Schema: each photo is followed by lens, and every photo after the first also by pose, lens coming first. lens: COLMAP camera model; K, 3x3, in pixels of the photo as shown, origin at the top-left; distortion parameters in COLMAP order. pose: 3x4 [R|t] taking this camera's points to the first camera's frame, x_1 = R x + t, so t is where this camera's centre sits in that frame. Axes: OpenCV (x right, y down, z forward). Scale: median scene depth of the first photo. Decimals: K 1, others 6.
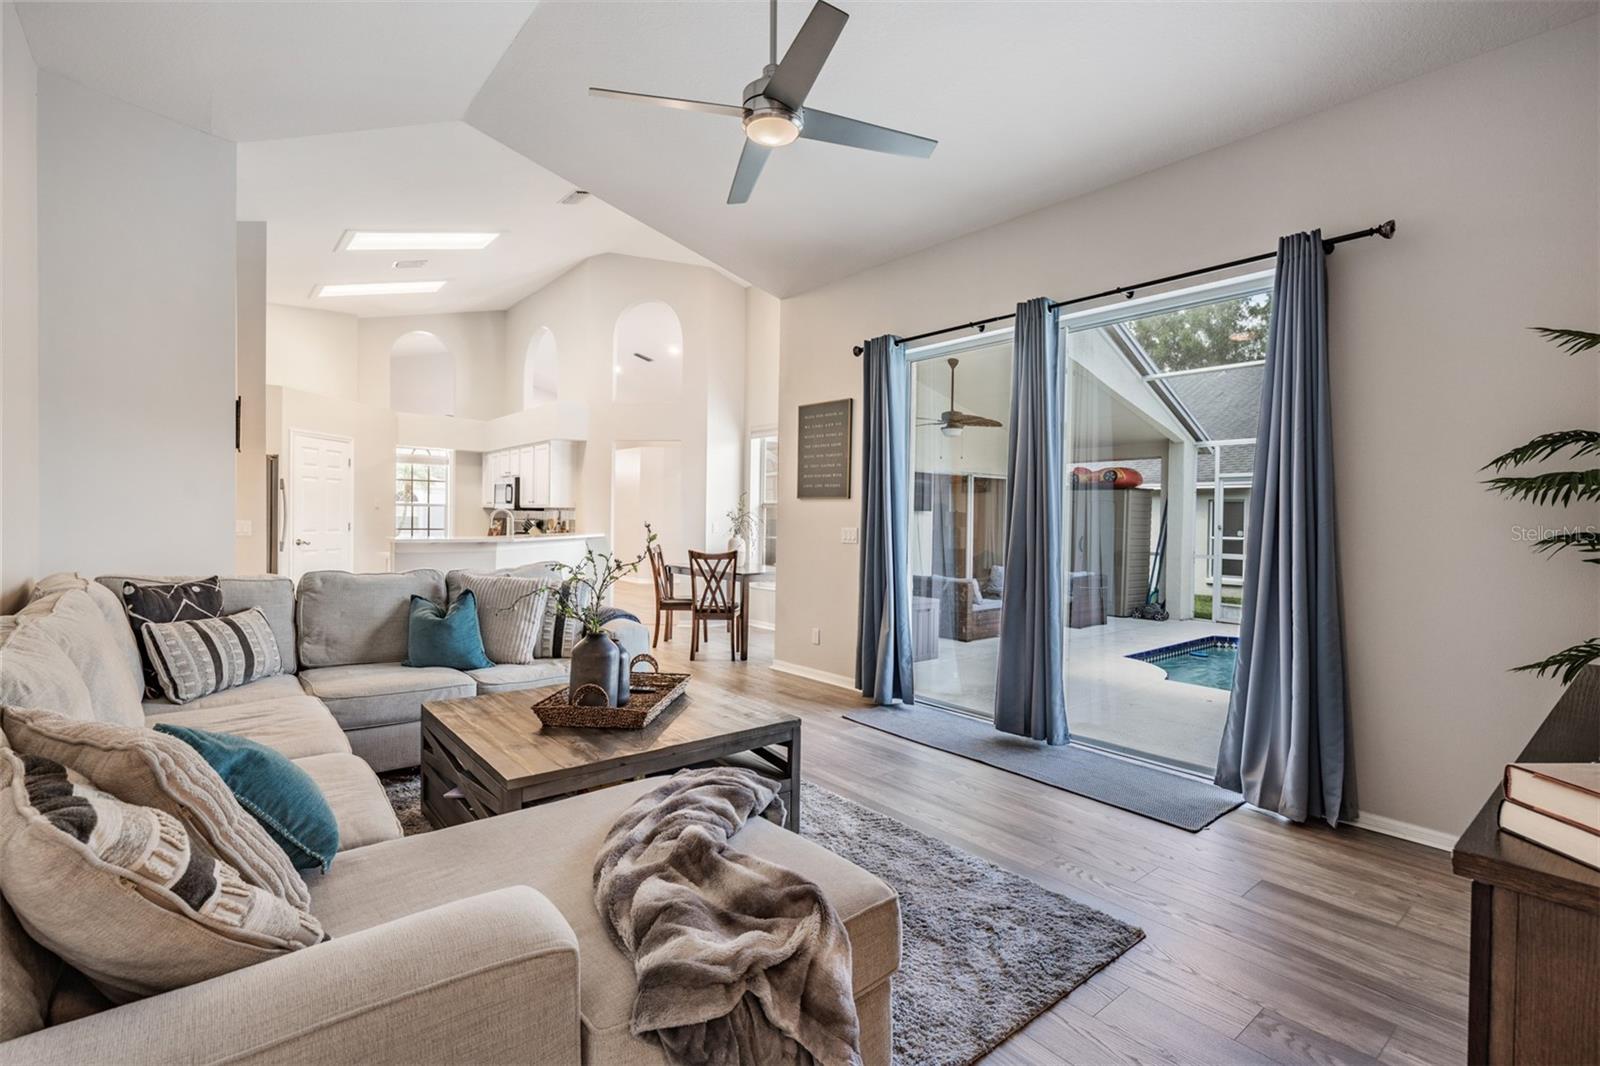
lens RADIAL K [[739.3, 0, 797.8], [0, 739.3, 528.9], [0, 0, 1]] dist [0.001265, -0.000064]
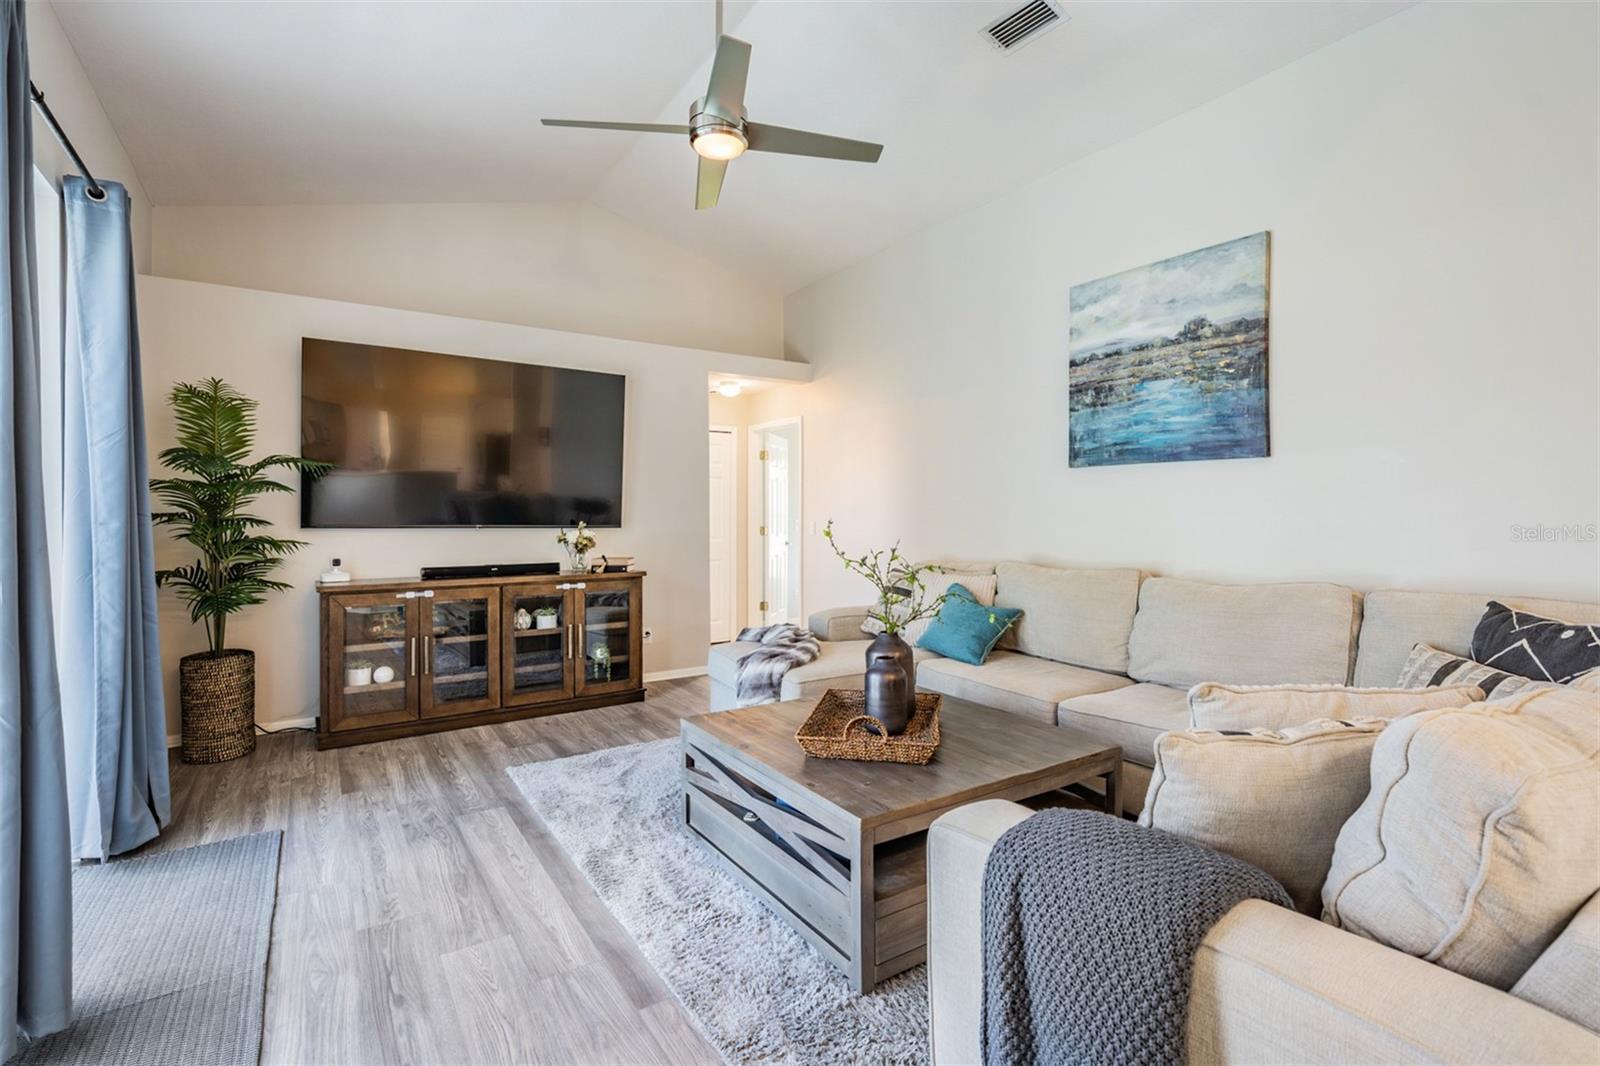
lens RADIAL K [[726.8, 0, 794.1], [0, 726.8, 520.0], [0, 0, 1]] dist [-0.000015, -0.000138]
pose [[-0.994132, -0.015957, 0.106989, -0.076999], [-0.013159, 0.999554, 0.026806, -0.012410], [-0.107369, 0.025241, -0.993899, 0.601705]]
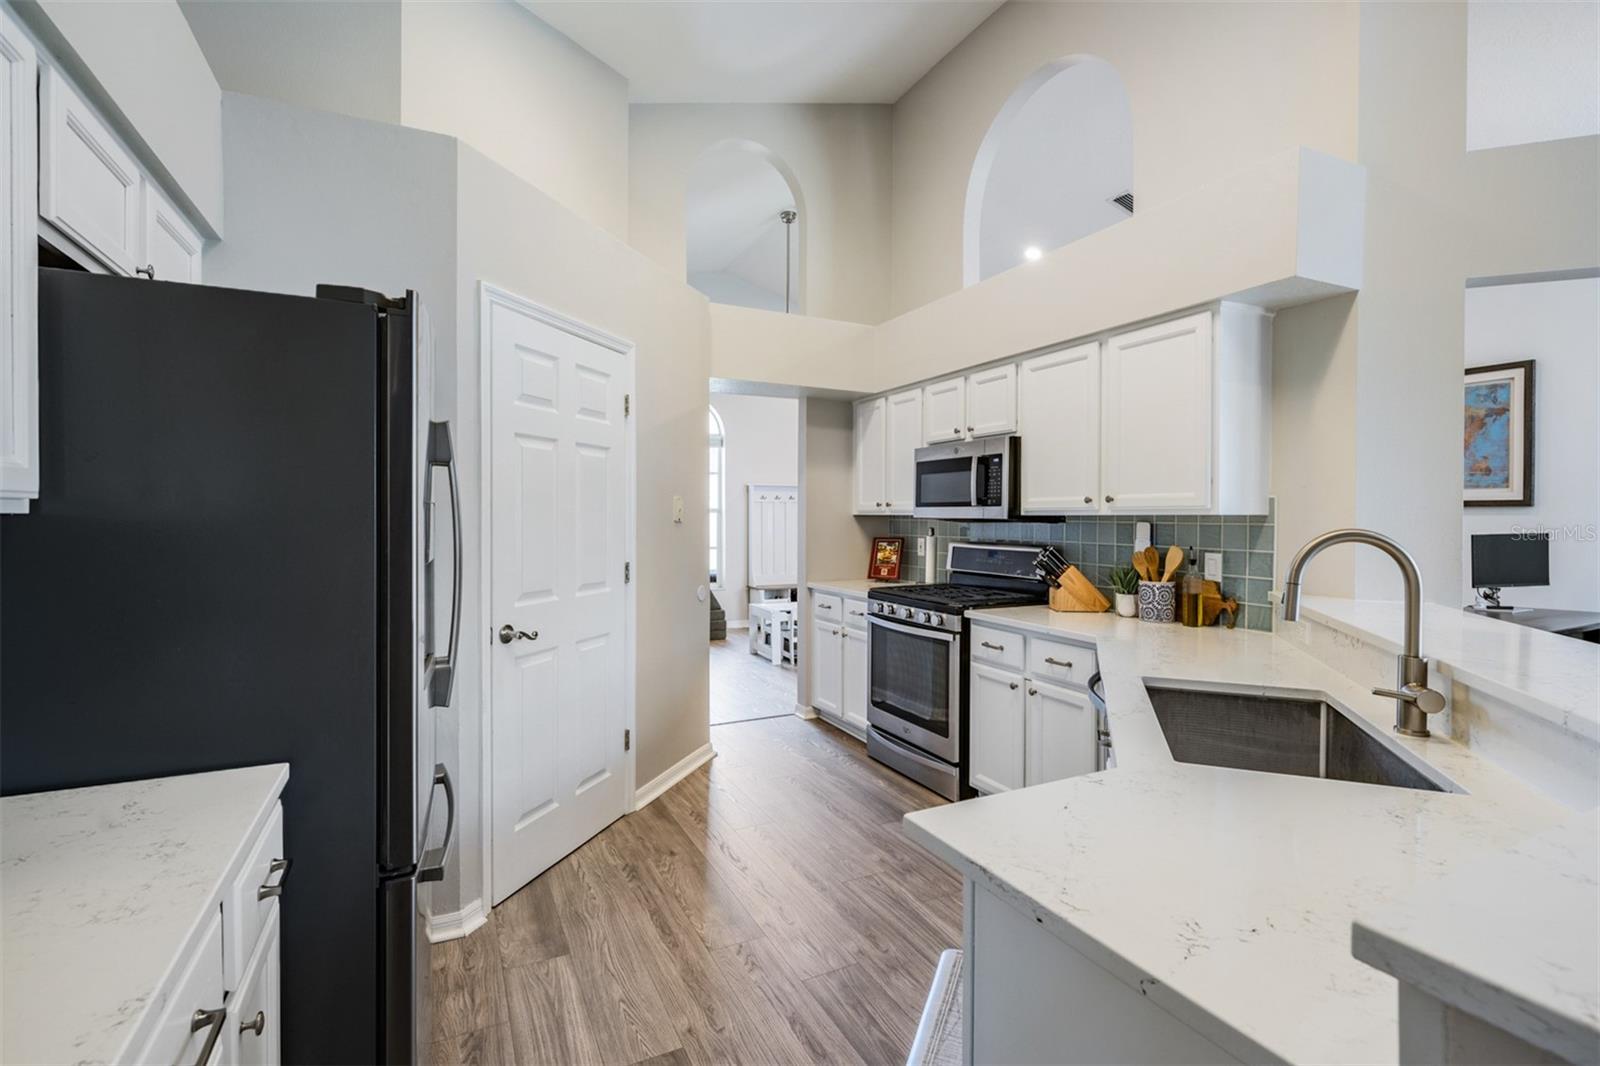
lens RADIAL K [[726.8, 0, 794.1], [0, 726.8, 520.0], [0, 0, 1]] dist [-0.000015, -0.000138]
pose [[0.972907, -0.011295, -0.230922, -0.402171], [0.008838, 0.999893, -0.011671, -0.023016], [0.231030, 0.009314, 0.972902, 0.604883]]
